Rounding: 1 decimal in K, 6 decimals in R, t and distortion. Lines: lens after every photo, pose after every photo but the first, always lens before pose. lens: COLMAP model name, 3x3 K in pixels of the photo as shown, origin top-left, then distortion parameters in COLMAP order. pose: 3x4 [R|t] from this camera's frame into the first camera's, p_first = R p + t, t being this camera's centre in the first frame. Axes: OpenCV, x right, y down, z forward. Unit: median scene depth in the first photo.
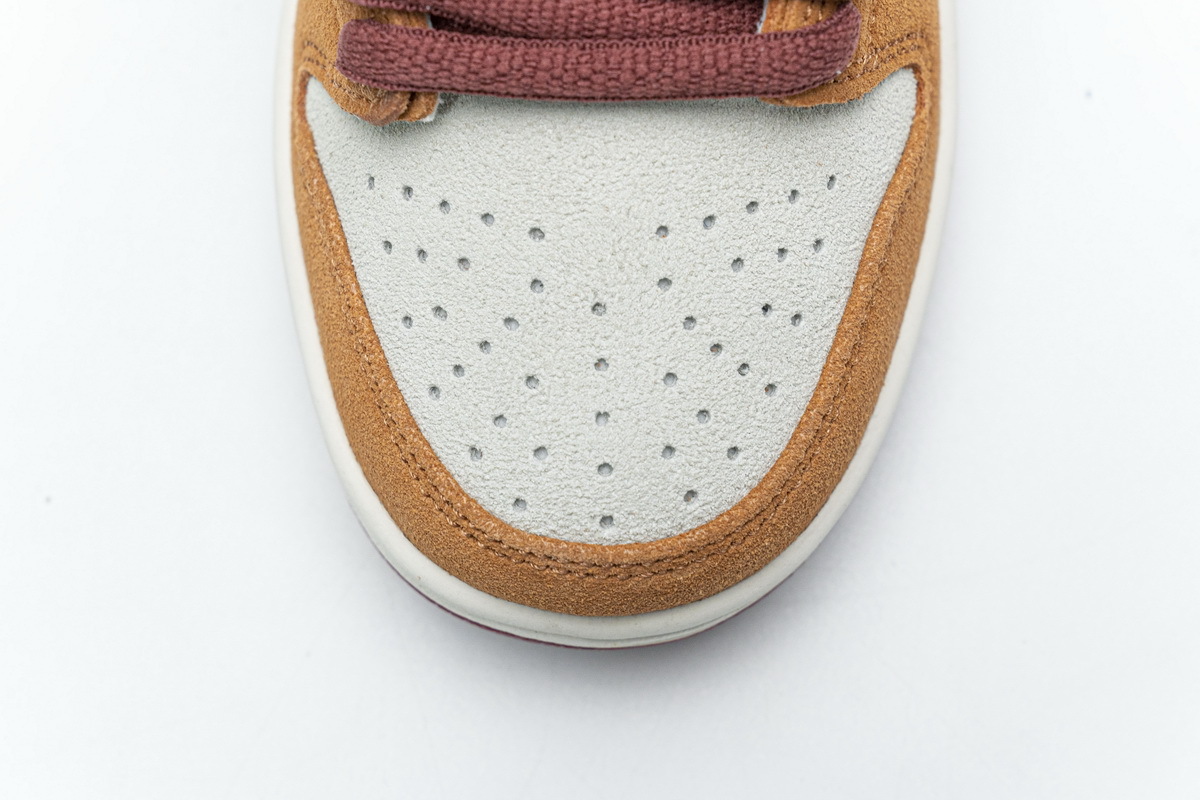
lens RADIAL K [[2349.8, 0, 603.1], [0, 2349.8, 393.4], [0, 0, 1]] dist [0.019915, 0.000000]
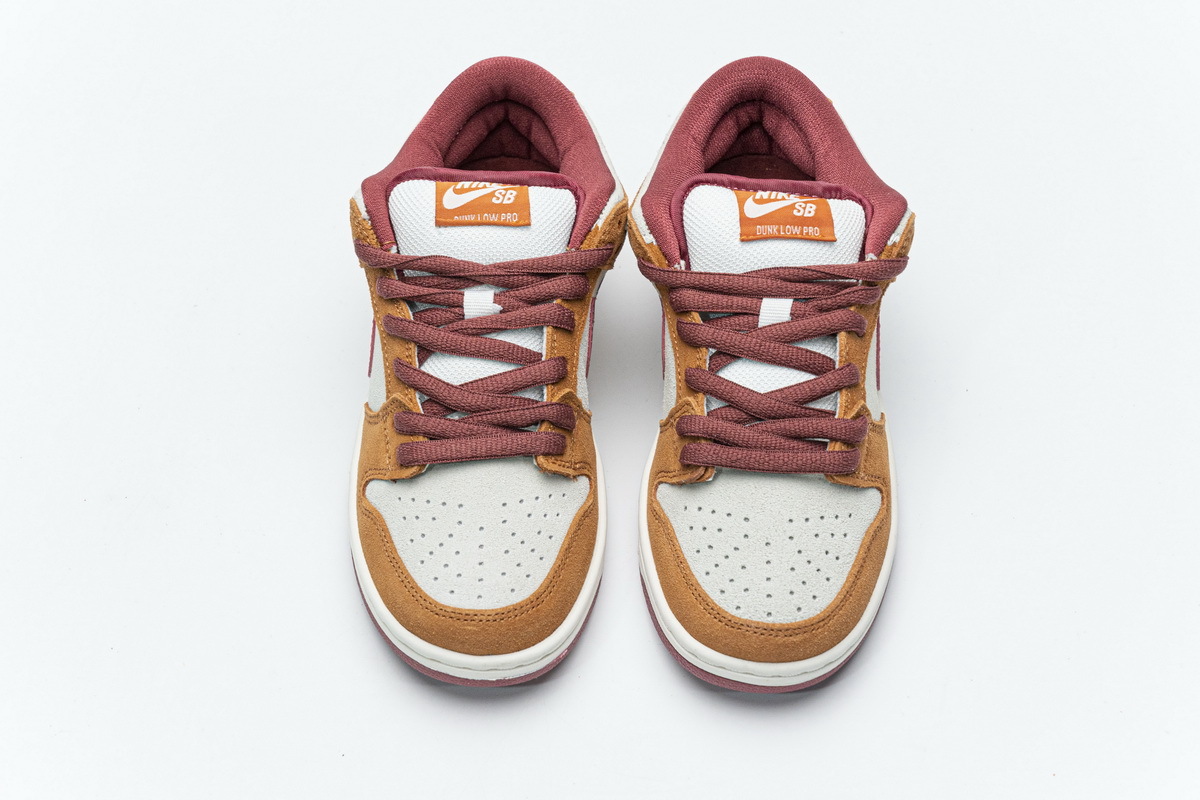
lens RADIAL K [[2349.8, 0, 592.0], [0, 2349.8, 402.9], [0, 0, 1]] dist [0.019915, 0.000000]
pose [[0.998498, 0.049813, -0.022808, -0.157096], [-0.054774, 0.898583, -0.435371, 1.052994], [-0.001193, 0.435967, 0.899962, -1.620081]]
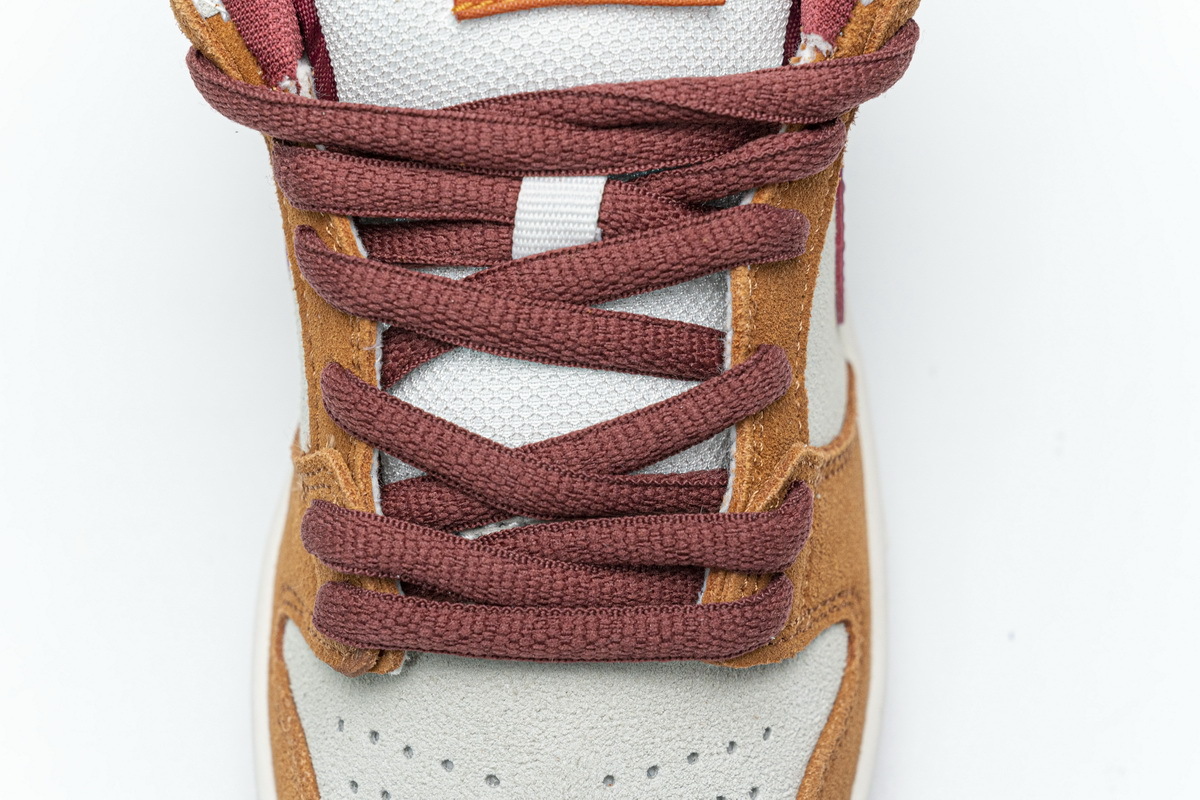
lens RADIAL K [[2349.8, 0, 604.4], [0, 2349.8, 401.6], [0, 0, 1]] dist [0.019915, 0.000000]
pose [[0.999761, 0.019984, 0.008879, 0.009988], [-0.018271, 0.986459, -0.162986, -0.064481], [-0.012016, 0.162785, 0.986588, -0.092648]]
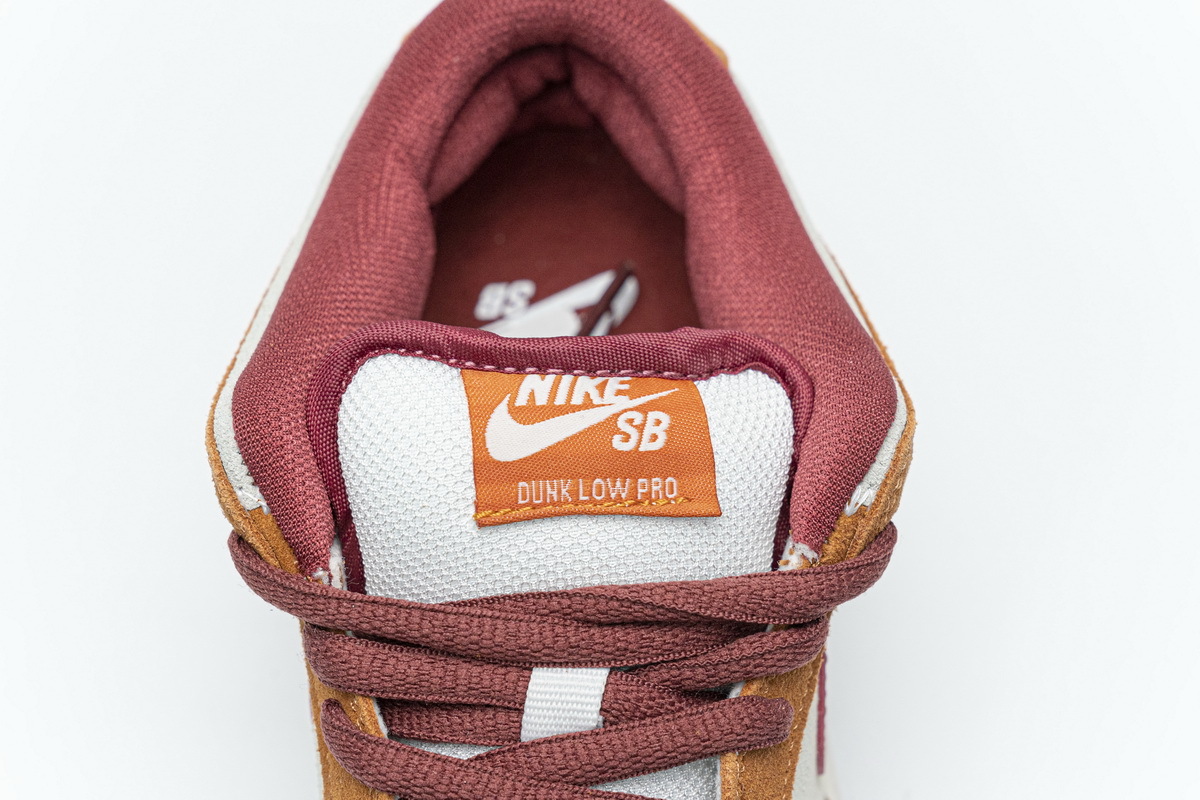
lens RADIAL K [[2349.8, 0, 607.6], [0, 2349.8, 400.0], [0, 0, 1]] dist [0.019915, 0.000000]
pose [[0.998729, 0.048312, 0.014384, -0.005484], [-0.043339, 0.968698, -0.244431, -0.181204], [-0.025743, 0.243497, 0.969560, -0.219279]]
